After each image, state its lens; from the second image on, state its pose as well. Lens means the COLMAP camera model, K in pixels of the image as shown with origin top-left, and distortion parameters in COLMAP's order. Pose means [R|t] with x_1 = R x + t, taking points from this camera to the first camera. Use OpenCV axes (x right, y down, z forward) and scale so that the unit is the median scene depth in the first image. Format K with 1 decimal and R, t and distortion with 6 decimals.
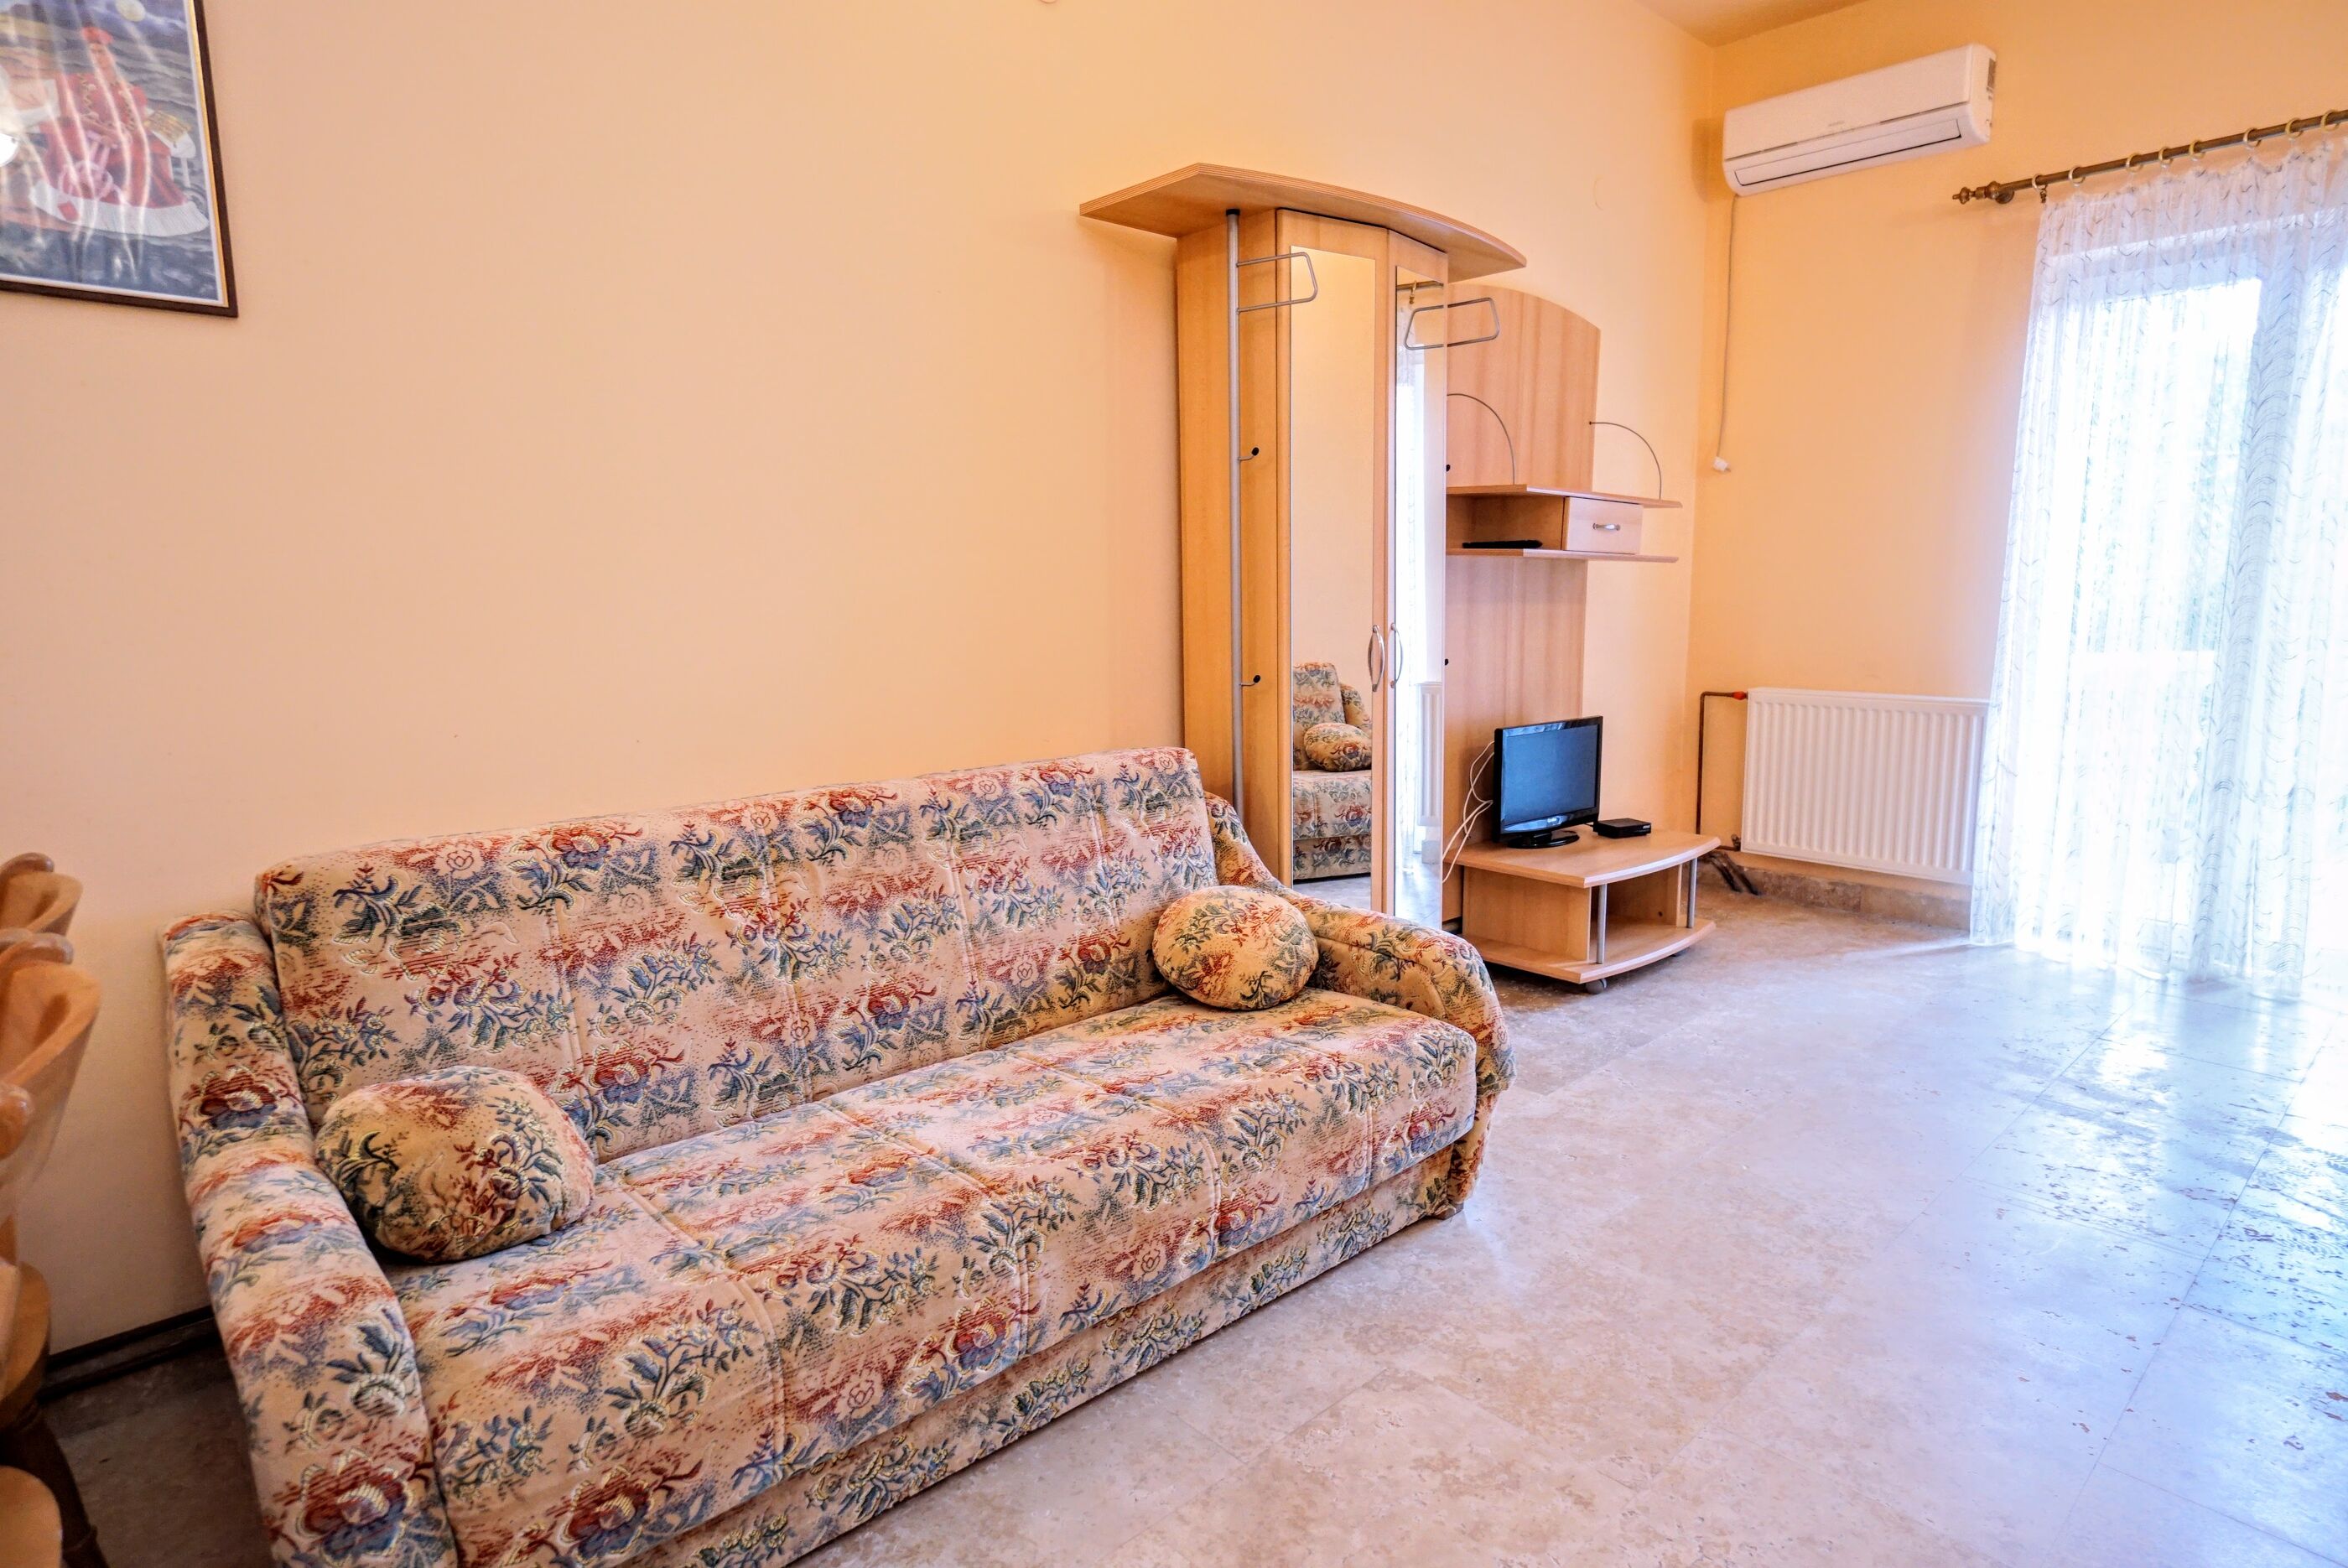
lens RADIAL K [[1281.8, 0, 1192.8], [0, 1281.8, 779.5], [0, 0, 1]] dist [-0.022054, 0.016815]
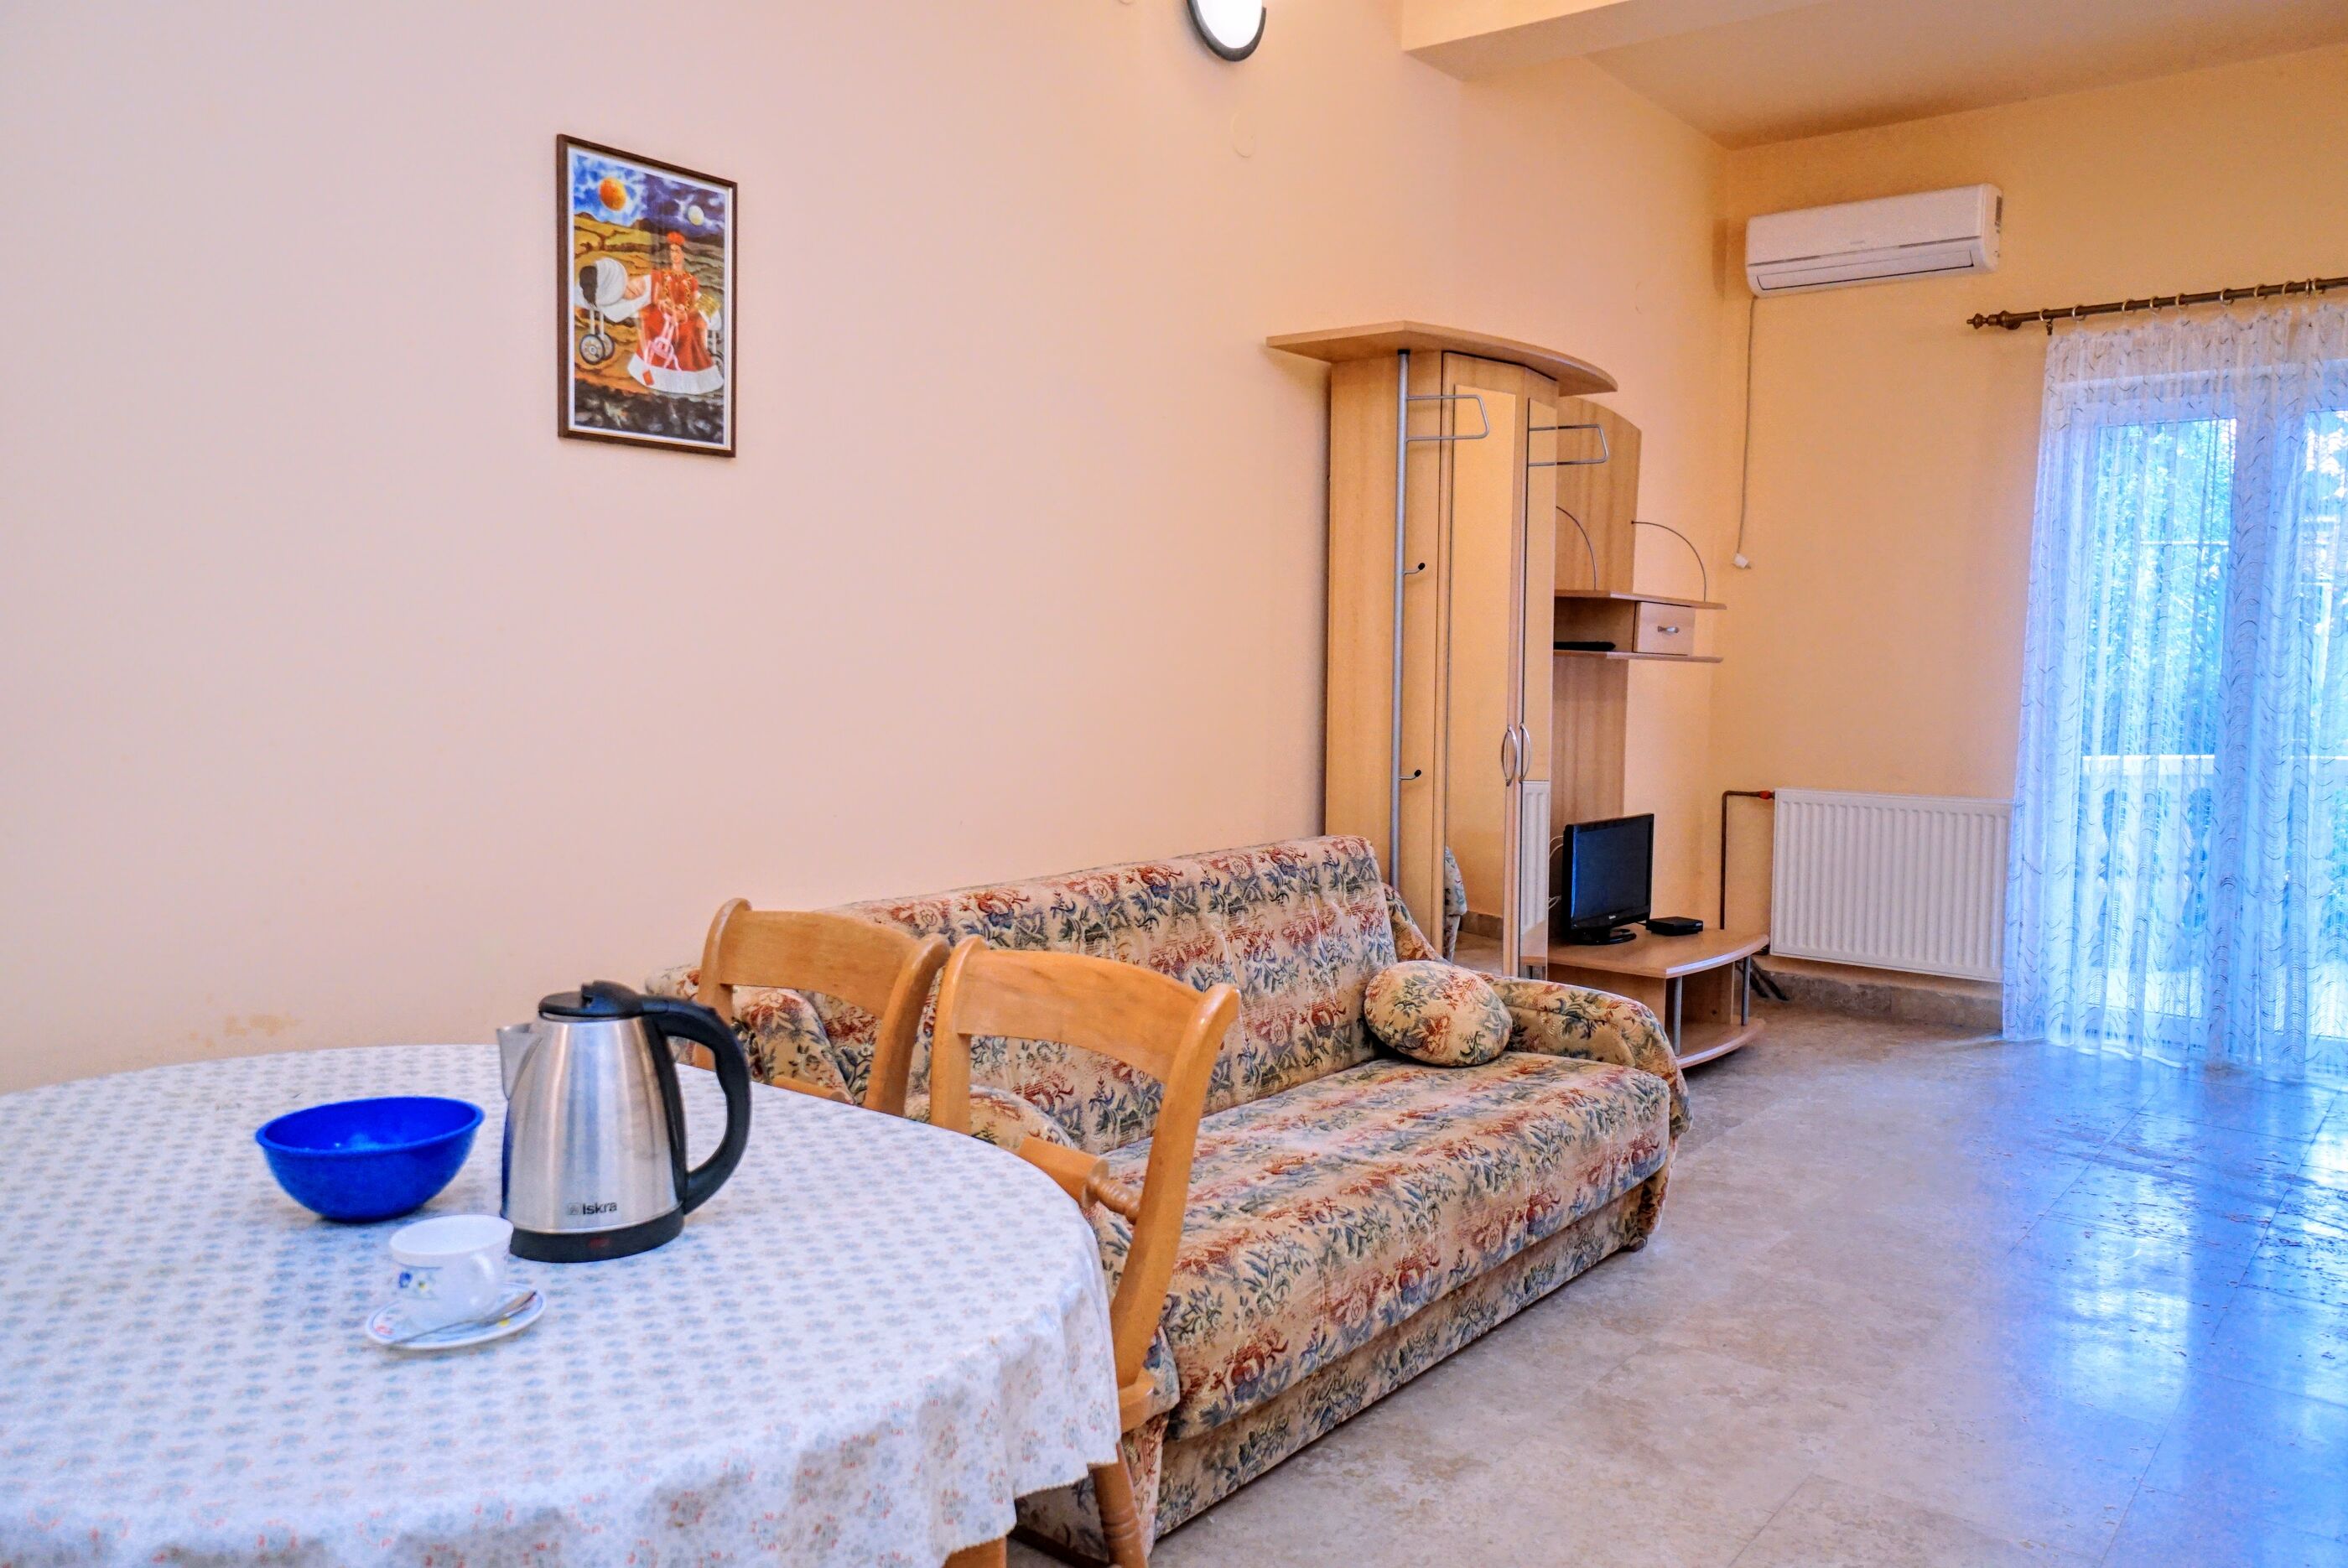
lens RADIAL K [[1768.1, 0, 1190.7], [0, 1768.1, 779.2], [0, 0, 1]] dist [0.043567, 0.015990]
pose [[0.984712, 0.010099, 0.173896, -0.390143], [0.002977, 0.997196, -0.074770, 0.036753], [-0.174164, 0.074145, 0.981921, -0.422640]]
